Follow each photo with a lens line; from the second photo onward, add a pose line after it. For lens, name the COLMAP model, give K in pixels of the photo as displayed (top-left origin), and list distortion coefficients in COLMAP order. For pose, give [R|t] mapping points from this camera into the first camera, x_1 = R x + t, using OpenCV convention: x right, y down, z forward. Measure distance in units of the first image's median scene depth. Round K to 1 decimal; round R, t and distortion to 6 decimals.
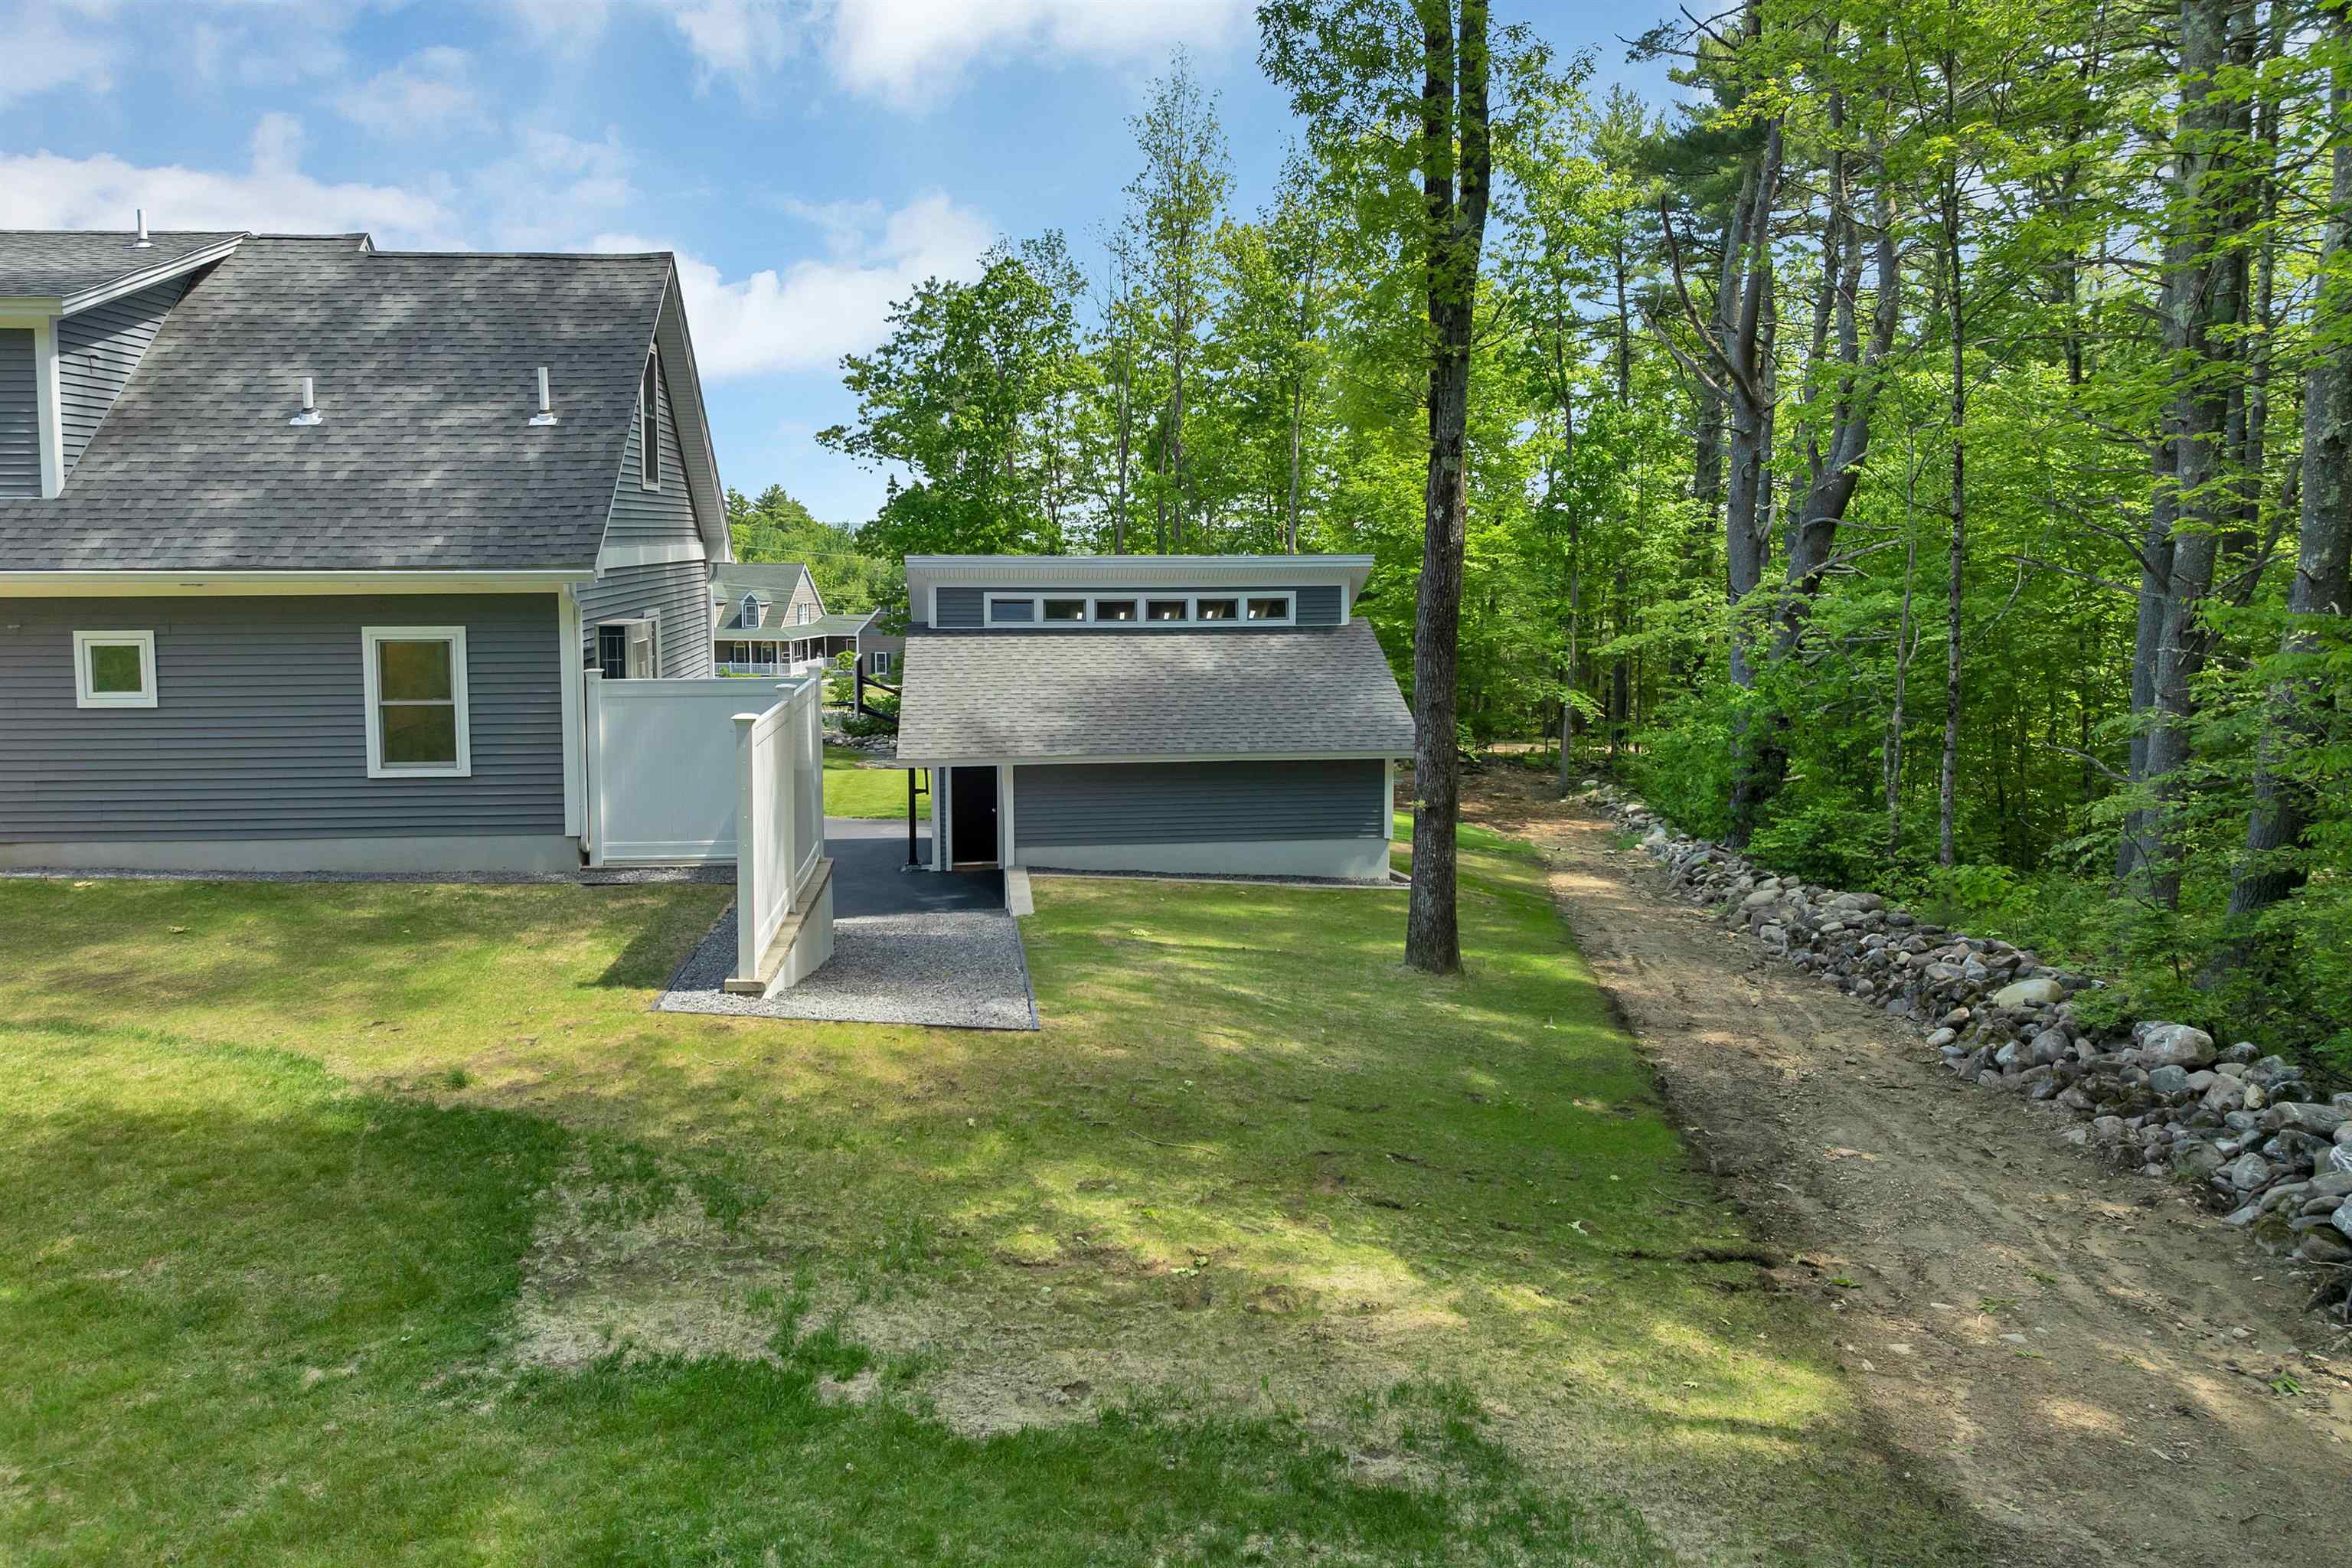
lens RADIAL K [[1681.2, 0, 1185.3], [0, 1681.2, 698.0], [0, 0, 1]] dist [-0.041114, -0.001049]
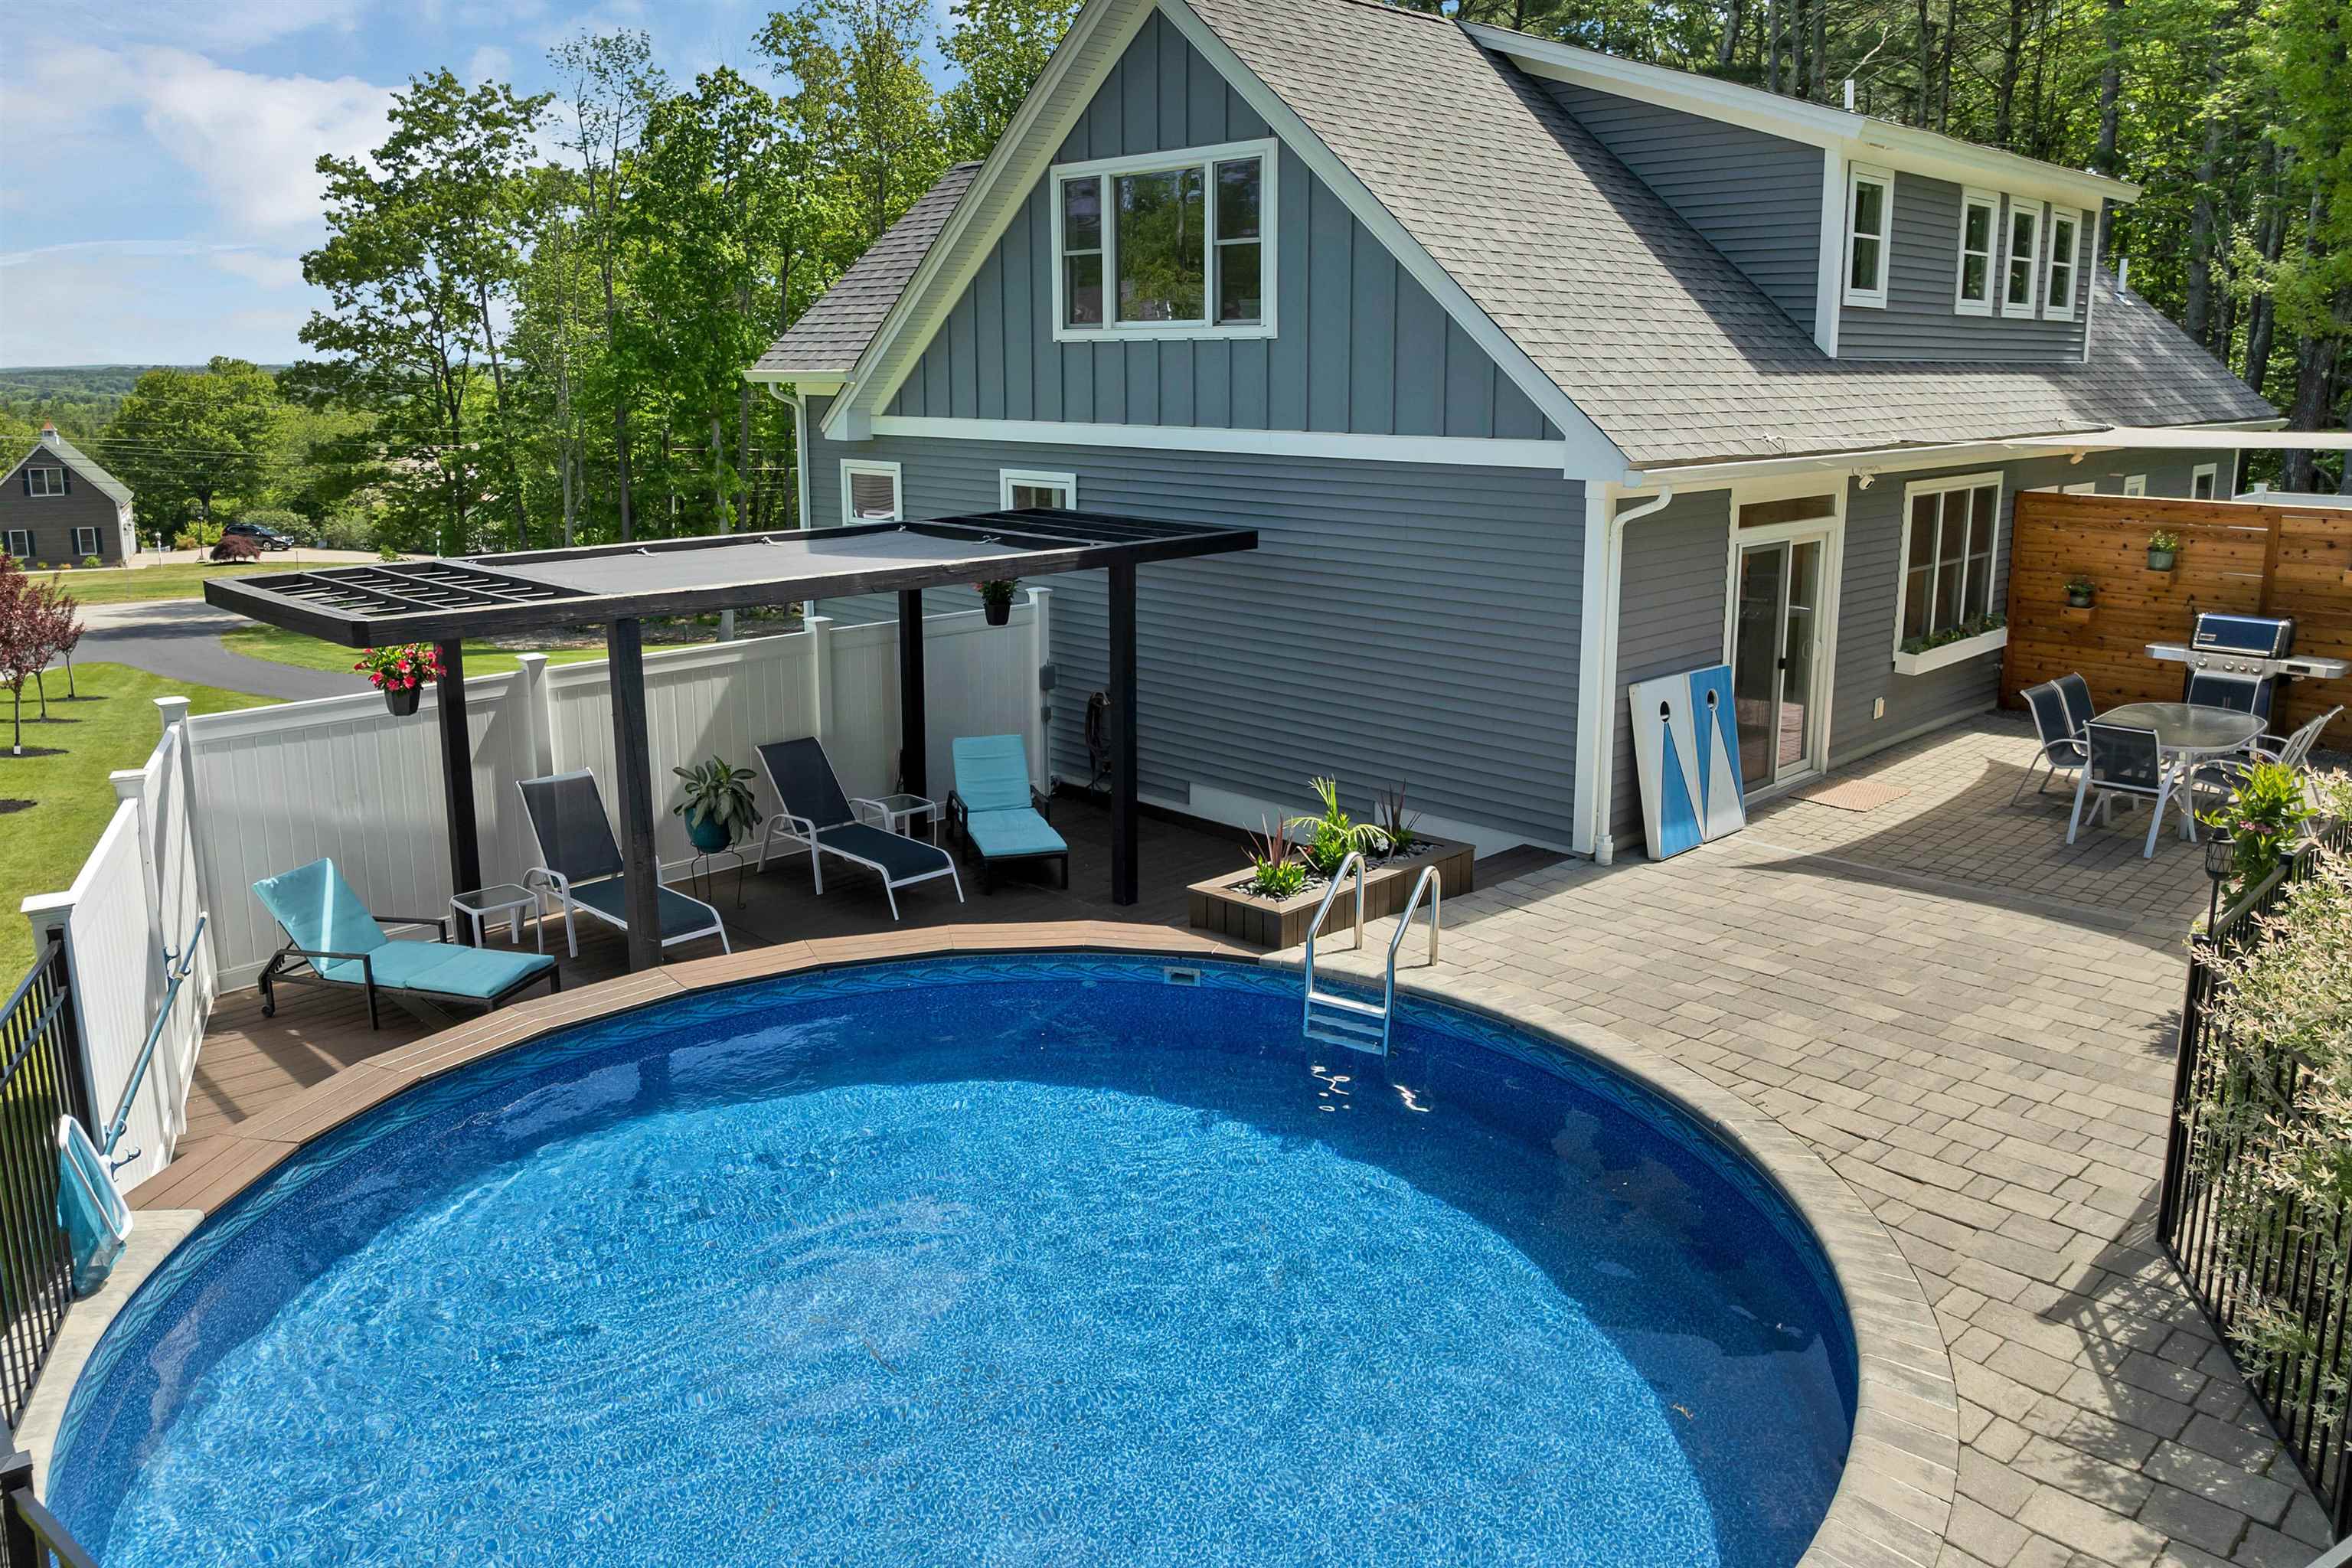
lens RADIAL K [[1687.3, 0, 1183.3], [0, 1687.3, 689.0], [0, 0, 1]] dist [-0.021069, -0.038424]
pose [[0.786744, -0.119619, 0.605579, -1.931201], [0.063238, 0.991501, 0.113693, -0.068024], [-0.614032, -0.051152, 0.787622, 0.465671]]
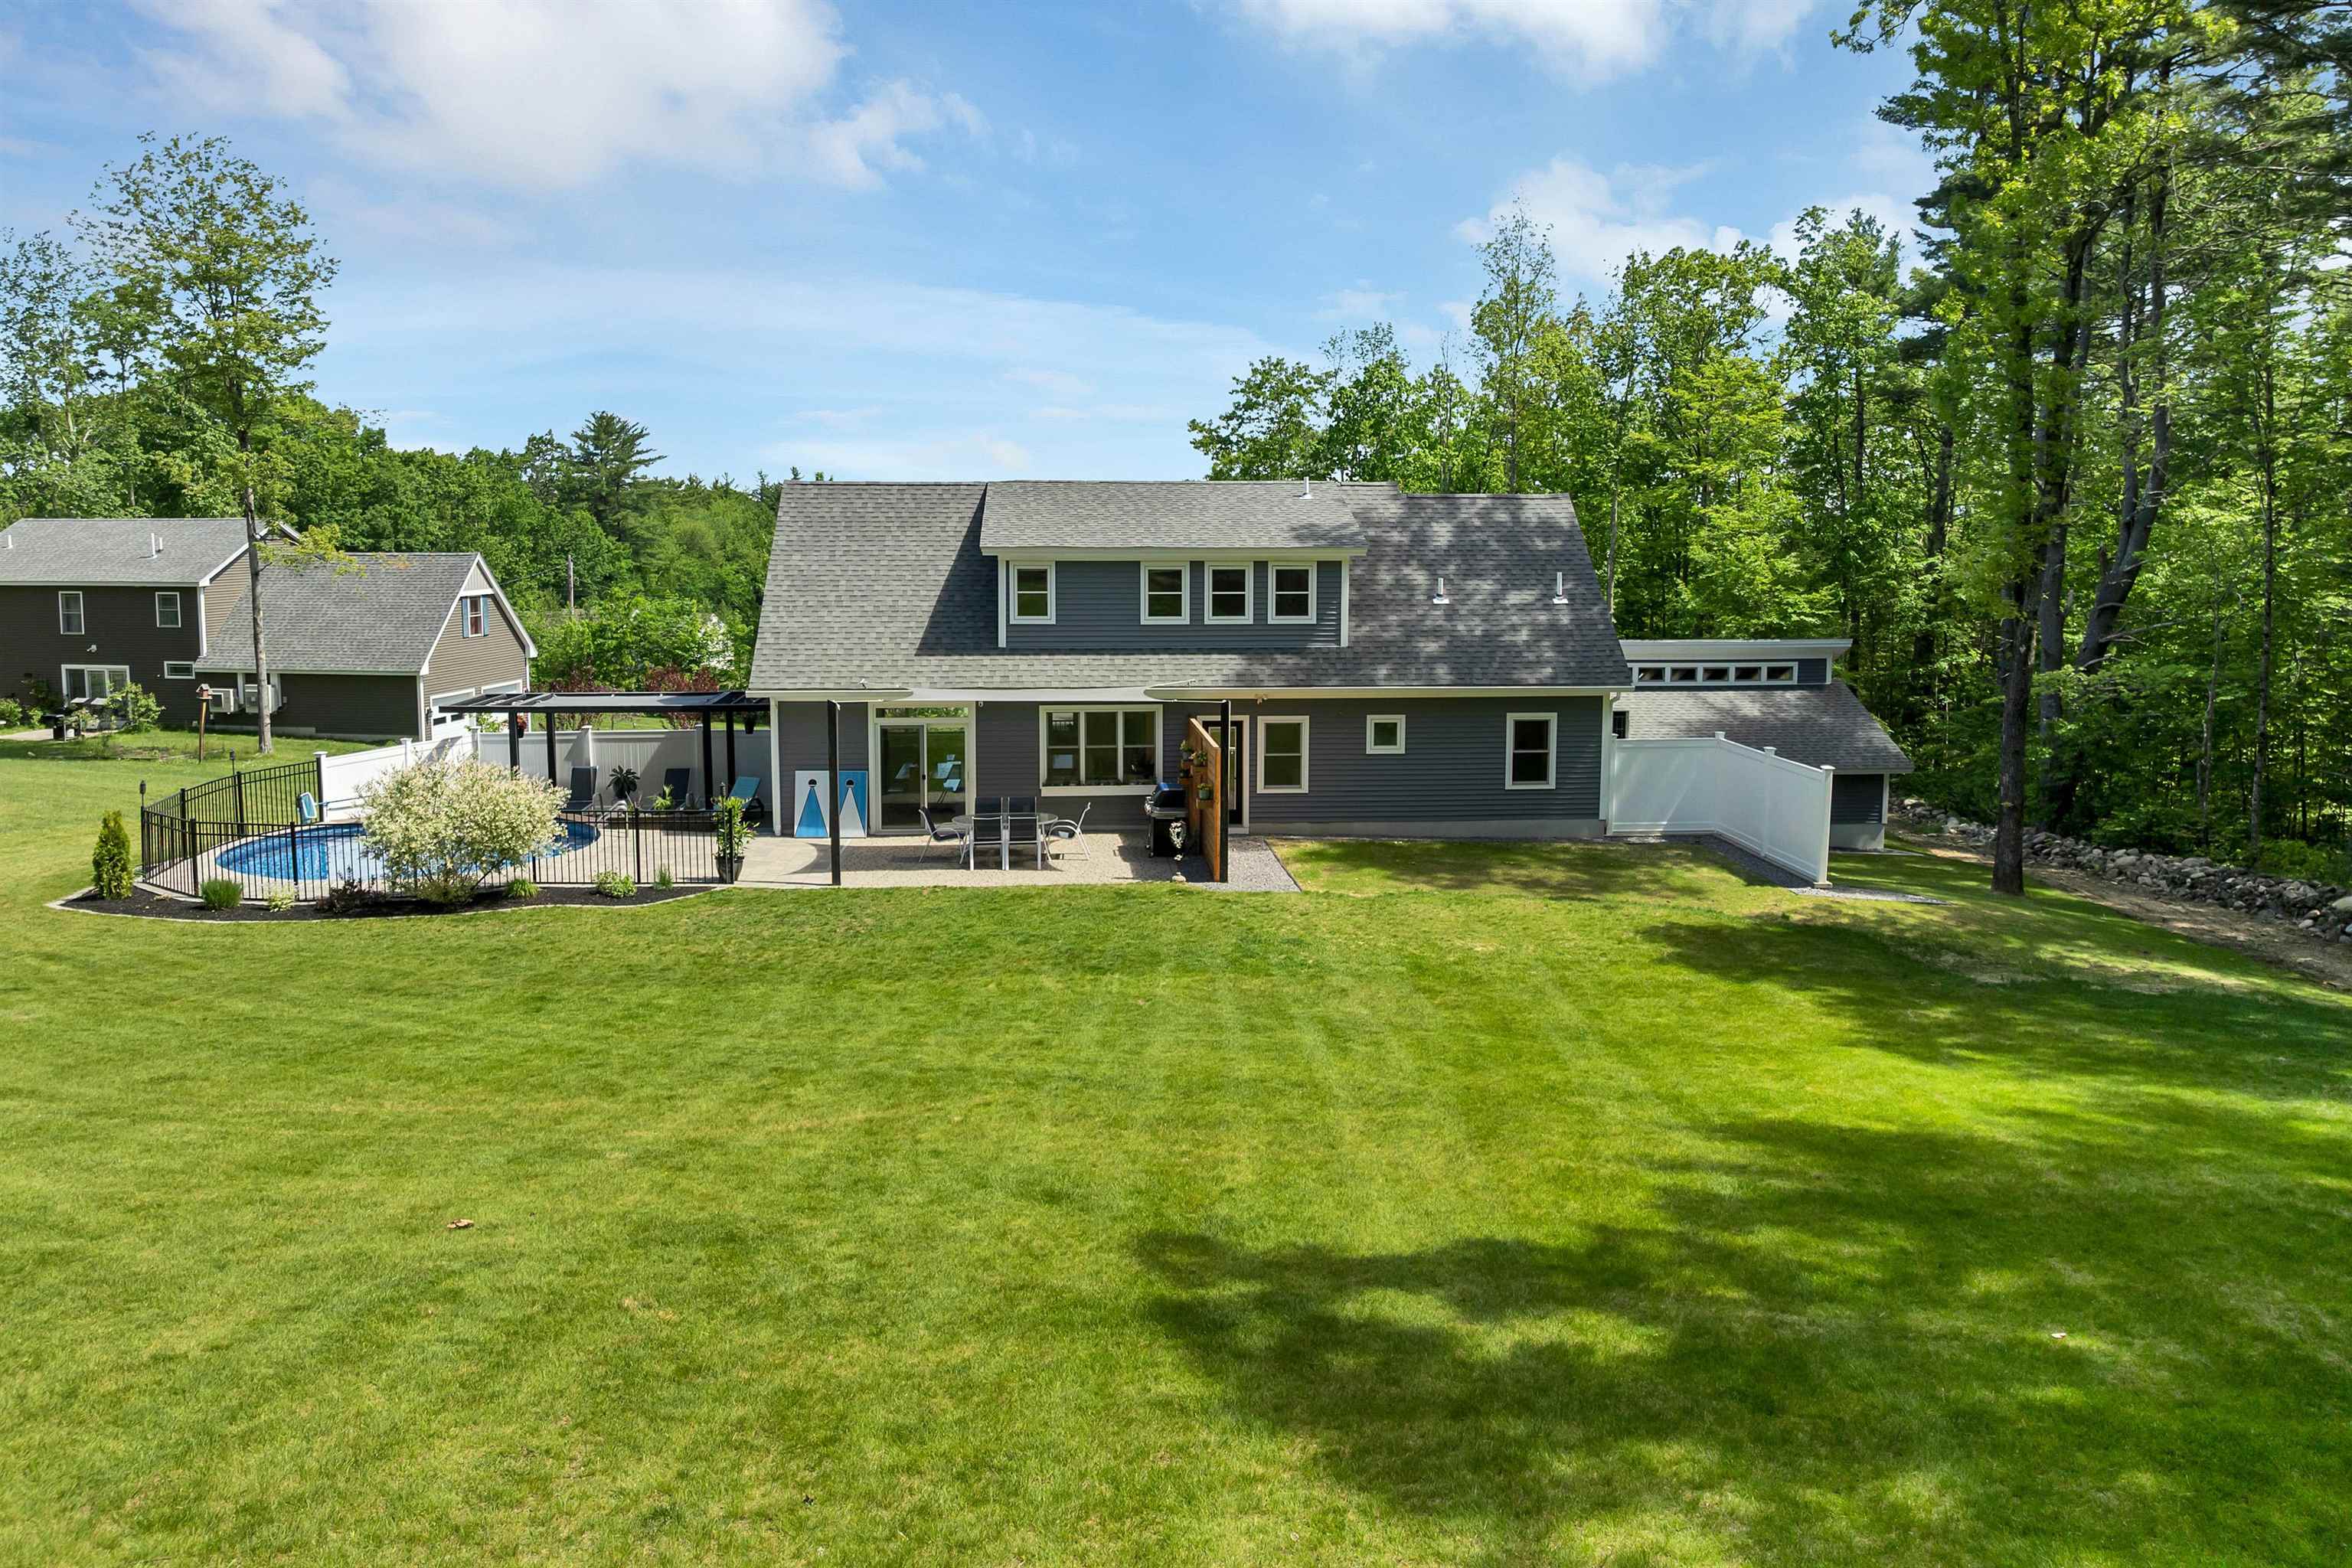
lens RADIAL K [[1687.3, 0, 1183.3], [0, 1687.3, 689.0], [0, 0, 1]] dist [-0.021069, -0.038424]
pose [[0.999445, 0.003281, -0.033152, -0.822590], [-0.003199, 0.999992, 0.002537, -0.075786], [0.033160, -0.002429, 0.999447, -1.017658]]
